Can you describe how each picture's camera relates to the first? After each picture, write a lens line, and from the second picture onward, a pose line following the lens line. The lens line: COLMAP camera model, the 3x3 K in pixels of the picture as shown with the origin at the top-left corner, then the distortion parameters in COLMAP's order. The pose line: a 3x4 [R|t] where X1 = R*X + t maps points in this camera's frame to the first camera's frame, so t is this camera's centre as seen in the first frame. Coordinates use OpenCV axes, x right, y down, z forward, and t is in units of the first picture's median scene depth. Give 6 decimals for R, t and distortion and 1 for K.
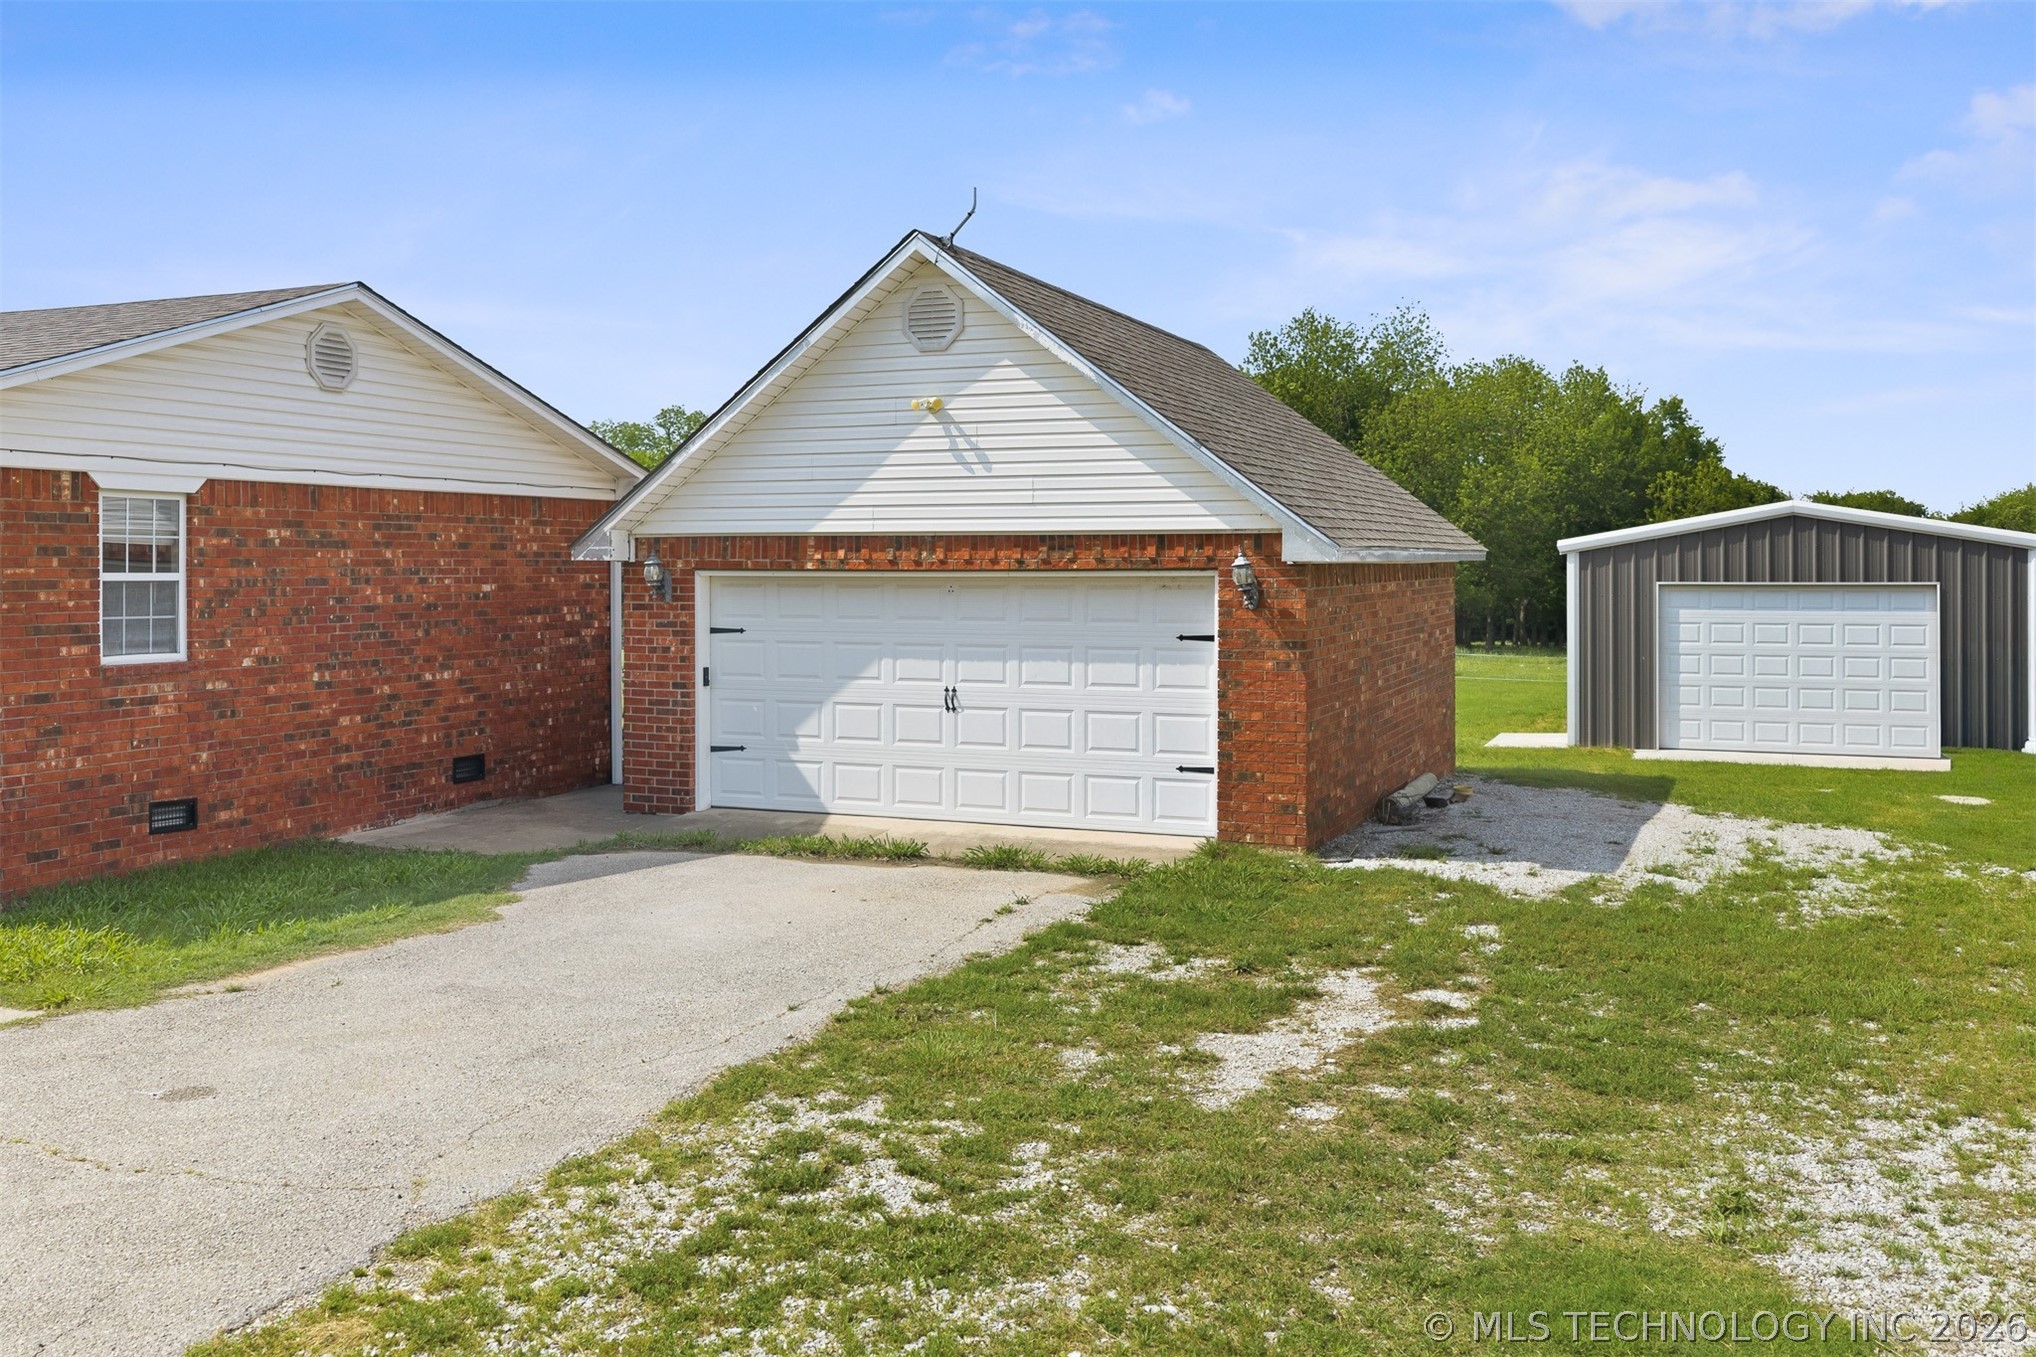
lens RADIAL K [[1727.9, 0, 1031.7], [0, 1727.9, 559.1], [0, 0, 1]] dist [-0.003509, 0.000685]
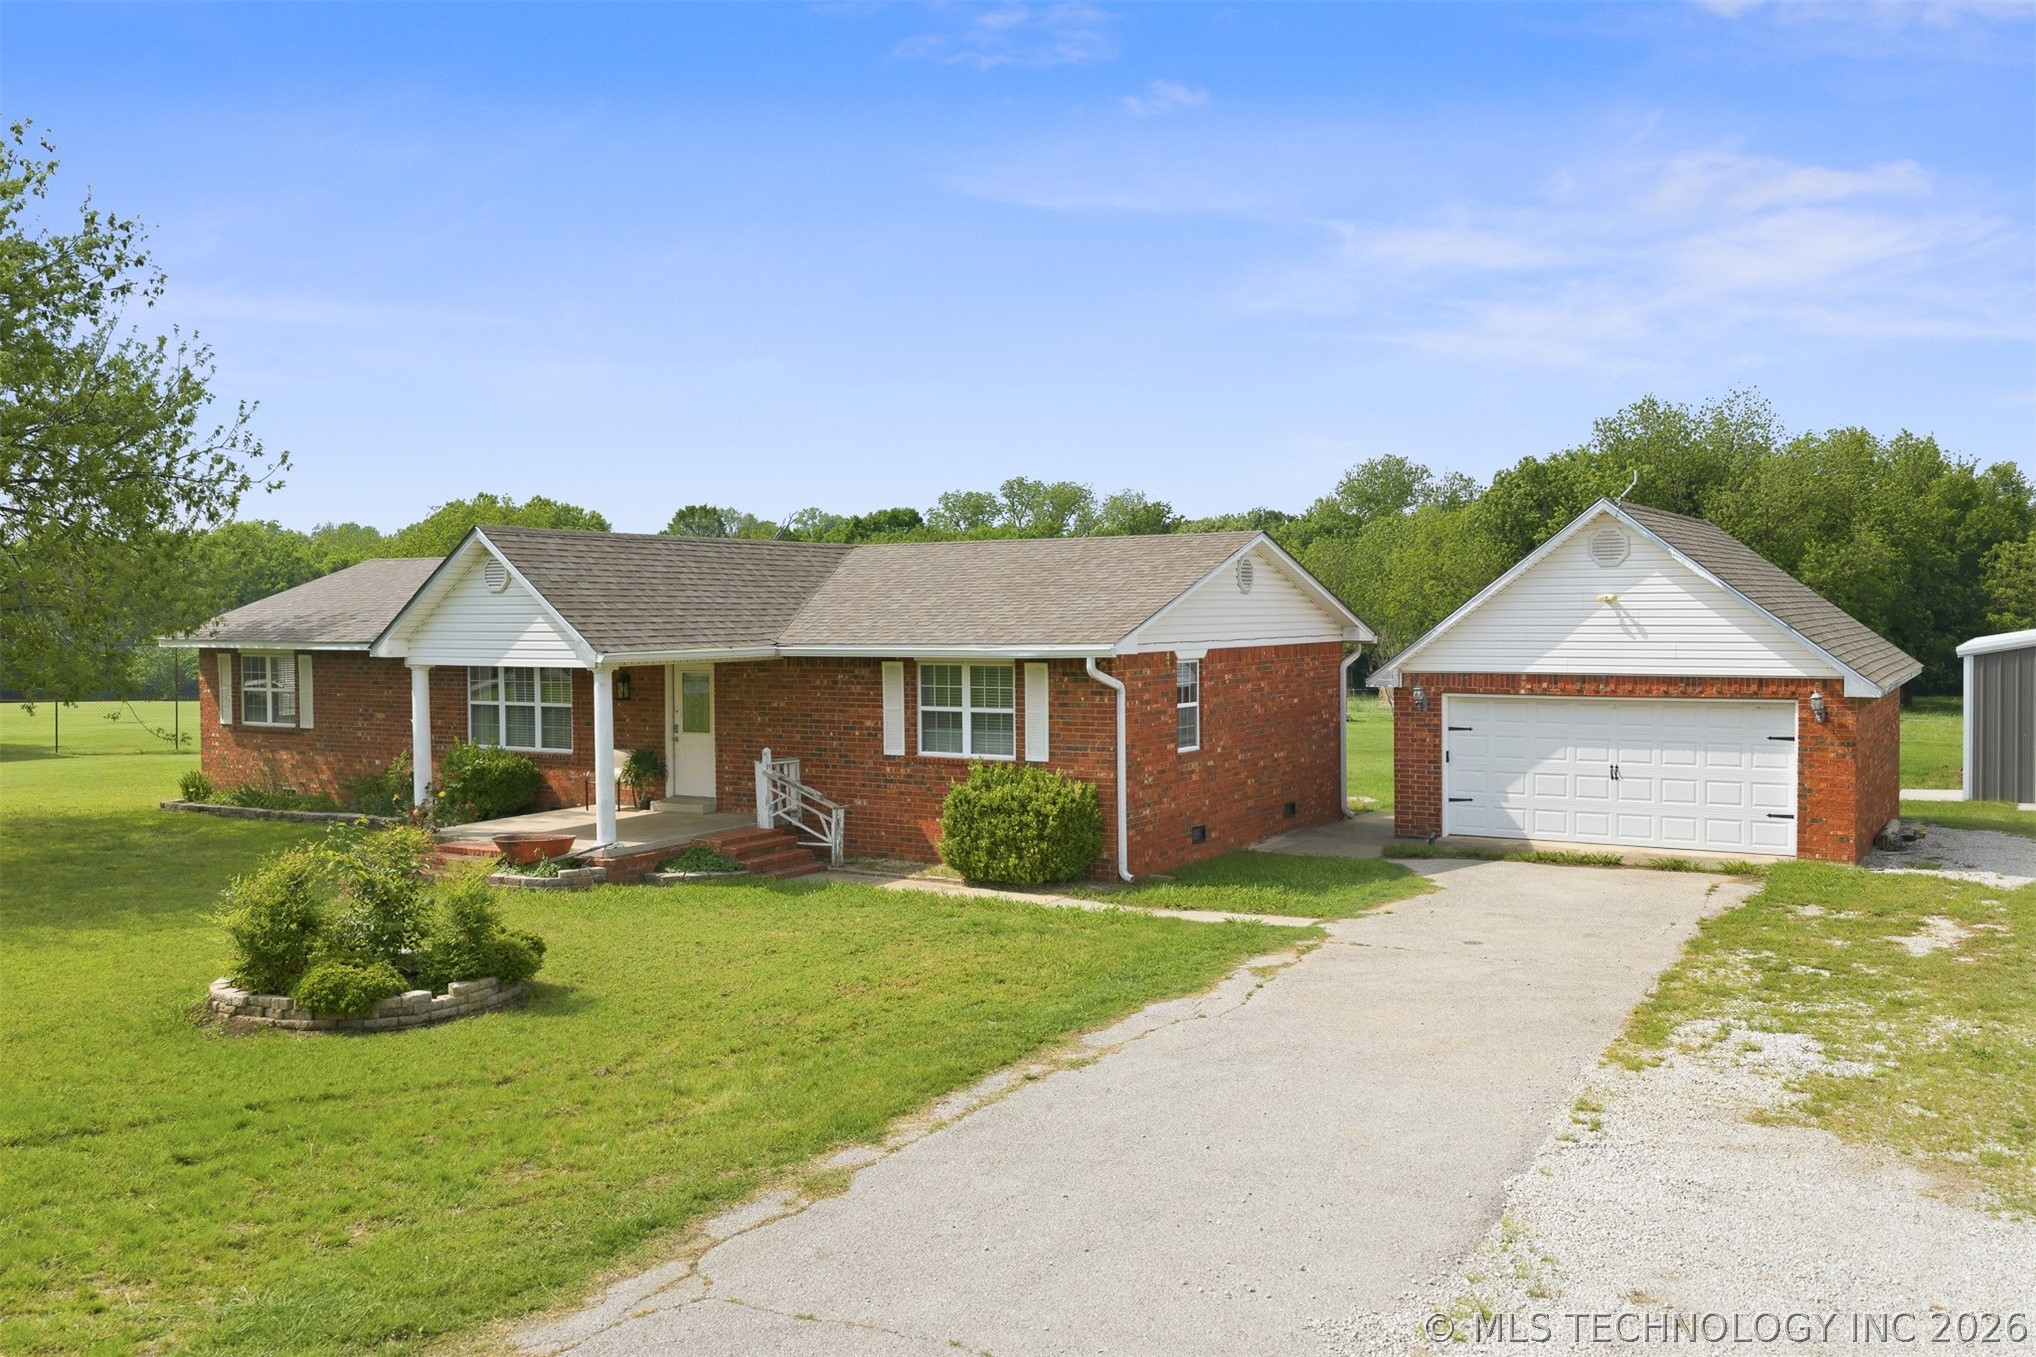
lens RADIAL K [[1711.9, 0, 1013.0], [0, 1711.9, 640.5], [0, 0, 1]] dist [0.017042, -0.068949]
pose [[0.987370, -0.004233, -0.158377, -0.365696], [0.007868, 0.999720, 0.022328, -0.089961], [0.158238, -0.023292, 0.987126, -0.742616]]
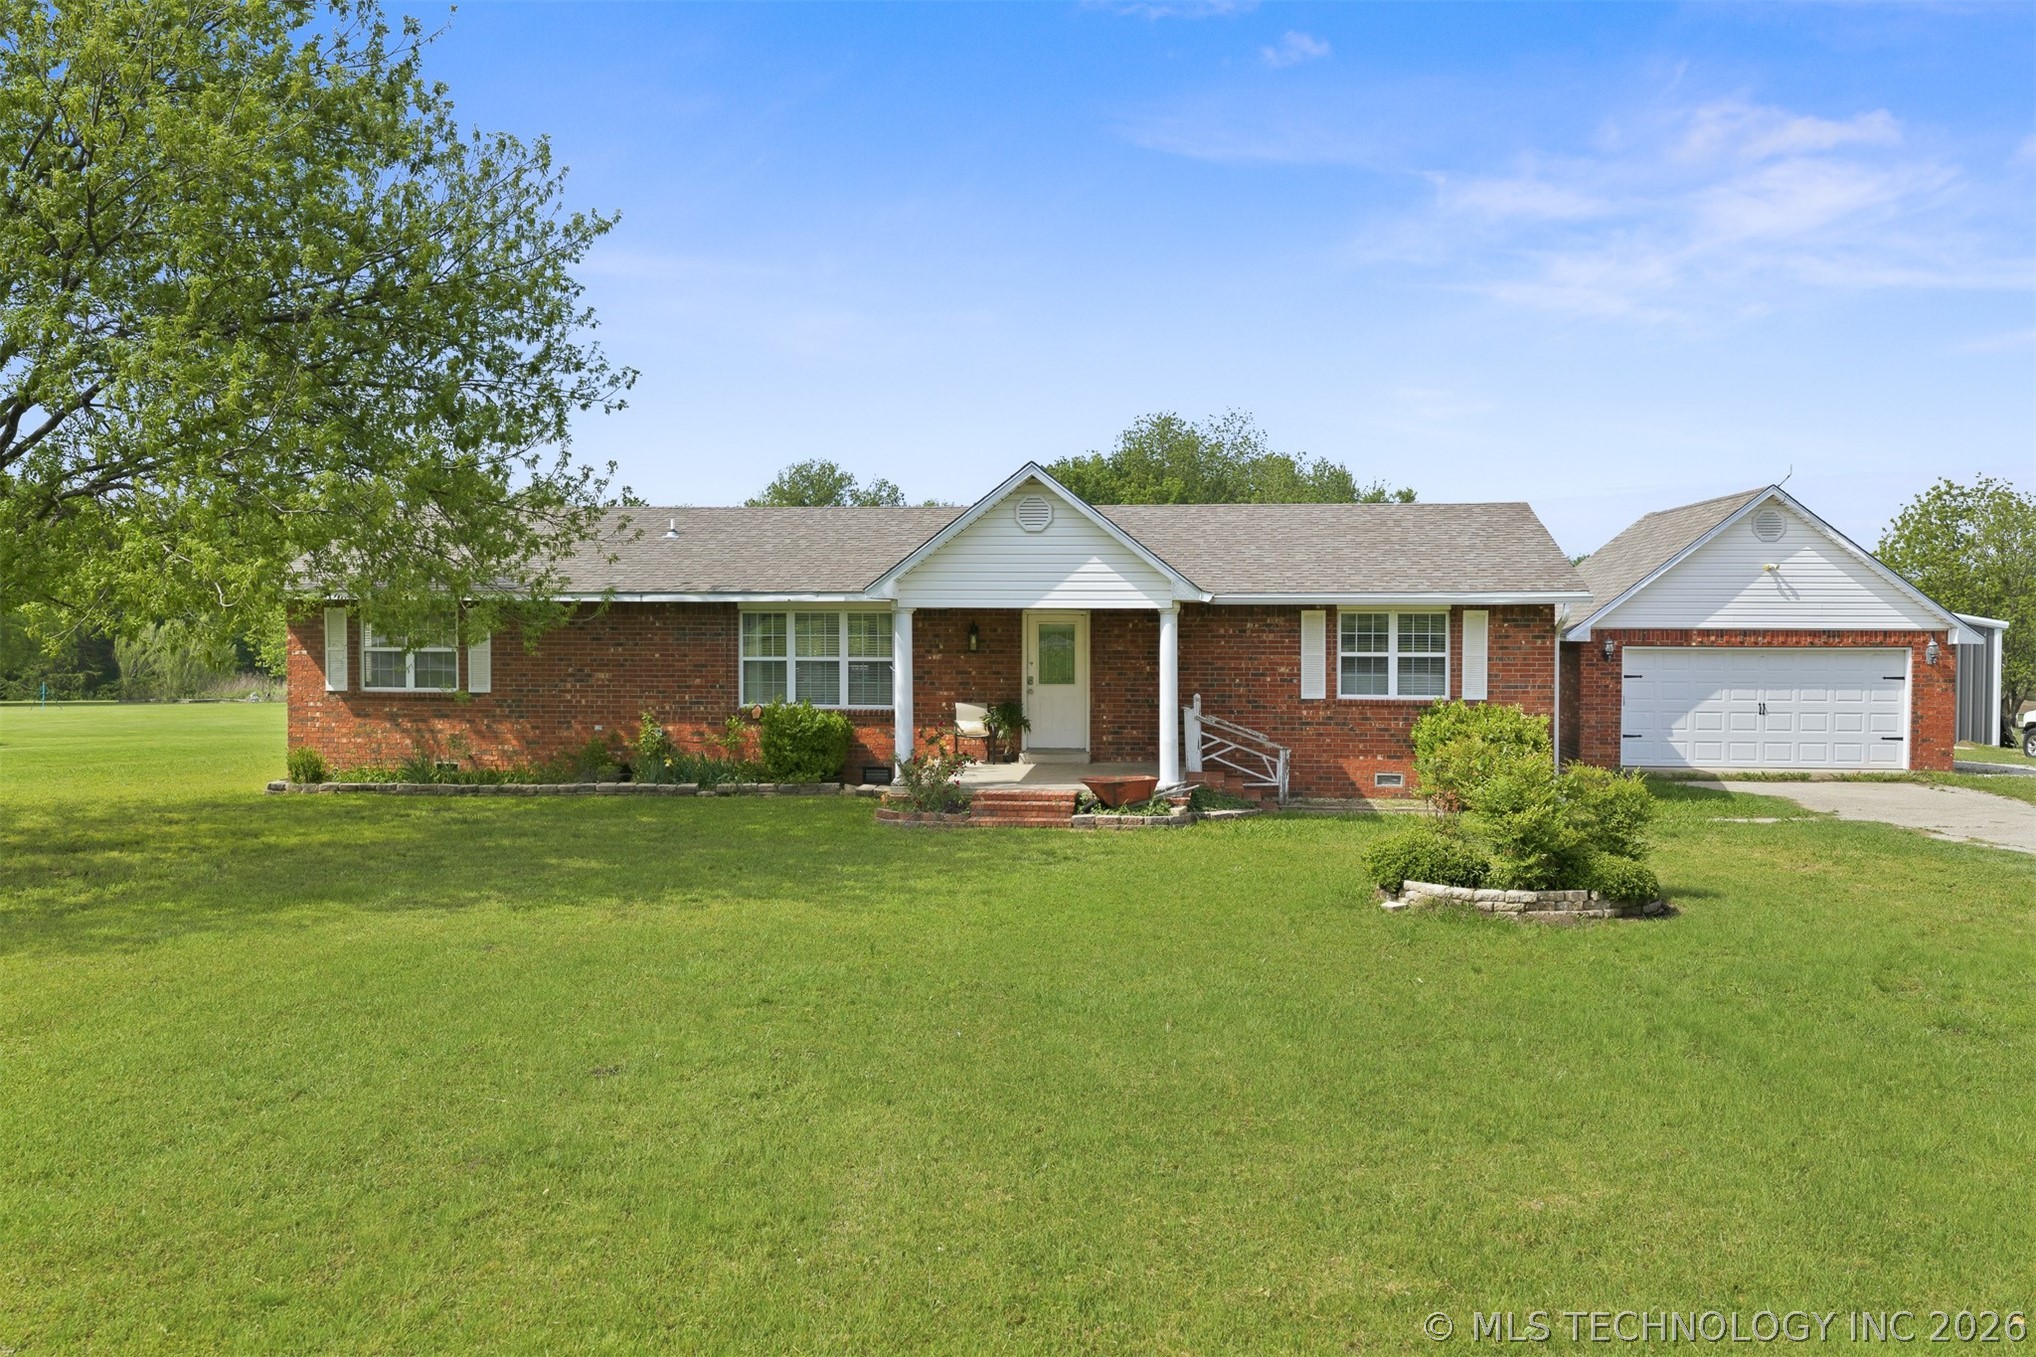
lens RADIAL K [[1711.9, 0, 1013.0], [0, 1711.9, 640.5], [0, 0, 1]] dist [0.017042, -0.068949]
pose [[0.960652, -0.000794, 0.277753, -1.503340], [-0.004450, 0.999824, 0.018250, -0.034559], [-0.277718, -0.018768, 0.960479, -0.730024]]
